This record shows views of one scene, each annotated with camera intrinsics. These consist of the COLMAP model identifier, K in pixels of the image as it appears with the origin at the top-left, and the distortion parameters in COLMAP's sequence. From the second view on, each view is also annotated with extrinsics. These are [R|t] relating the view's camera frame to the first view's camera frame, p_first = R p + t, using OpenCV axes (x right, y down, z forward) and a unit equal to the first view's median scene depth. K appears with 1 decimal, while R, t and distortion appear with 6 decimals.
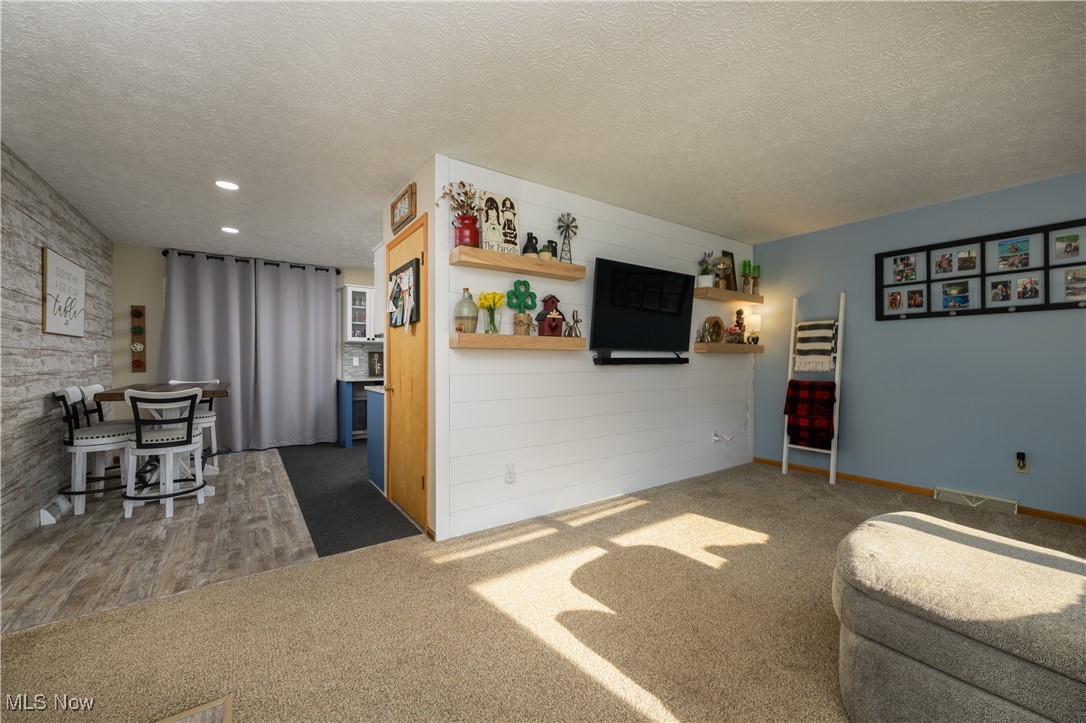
lens RADIAL K [[434.7, 0, 543.0], [0, 434.7, 361.5], [0, 0, 1]] dist [0.000043, -0.000082]
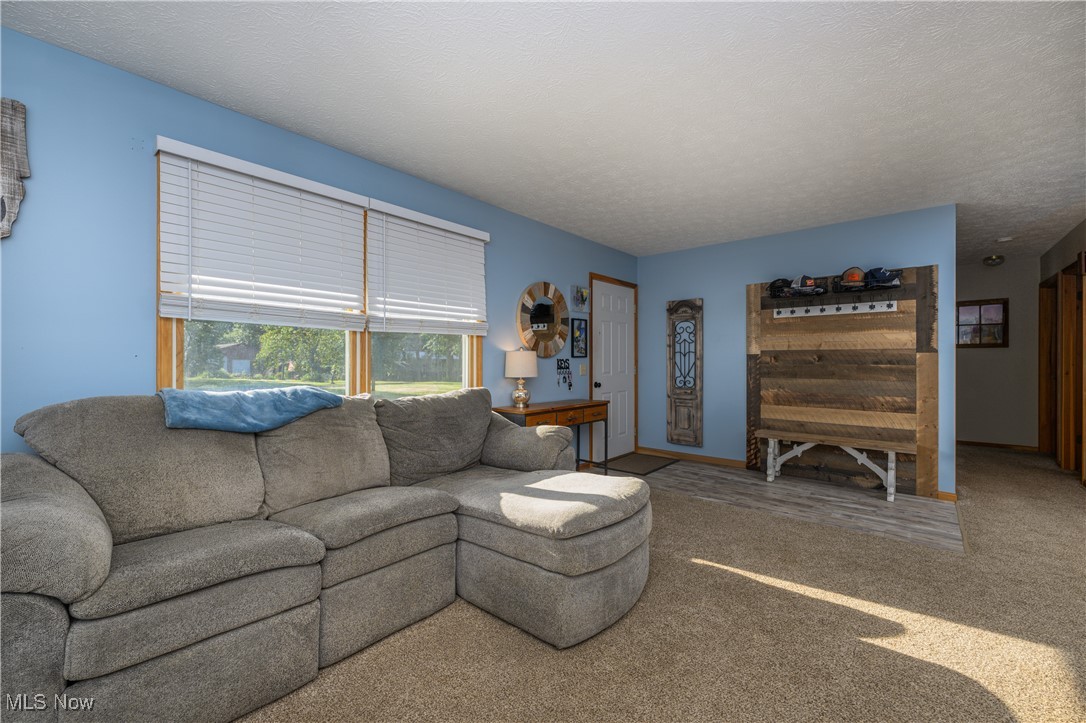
lens RADIAL K [[431.0, 0, 543.0], [0, 431.0, 361.5], [0, 0, 1]] dist [0.001015, 0.000194]
pose [[-0.973470, 0.004301, -0.228776, 0.541231], [0.002564, 0.999966, 0.007890, -0.001067], [0.228802, 0.007094, -0.973447, 0.922805]]
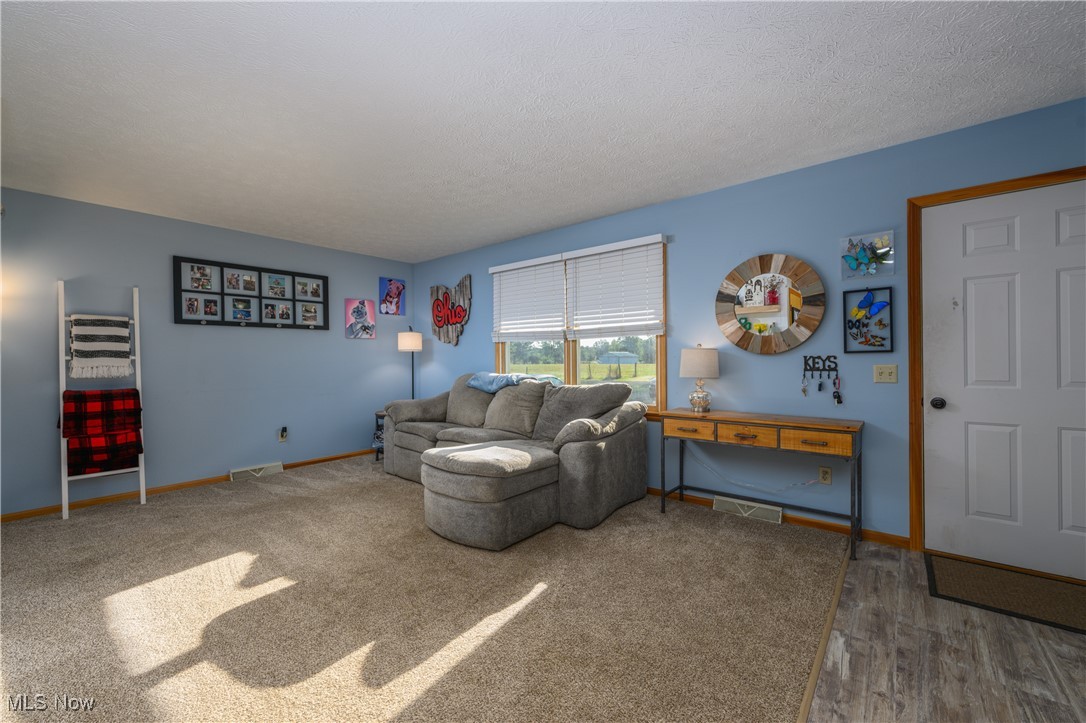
lens RADIAL K [[431.0, 0, 543.0], [0, 431.0, 361.5], [0, 0, 1]] dist [0.001015, 0.000194]
pose [[-0.264045, -0.001035, 0.964510, -0.423589], [0.014565, 0.999881, 0.005060, 0.000354], [-0.964400, 0.015385, -0.263999, 0.479837]]
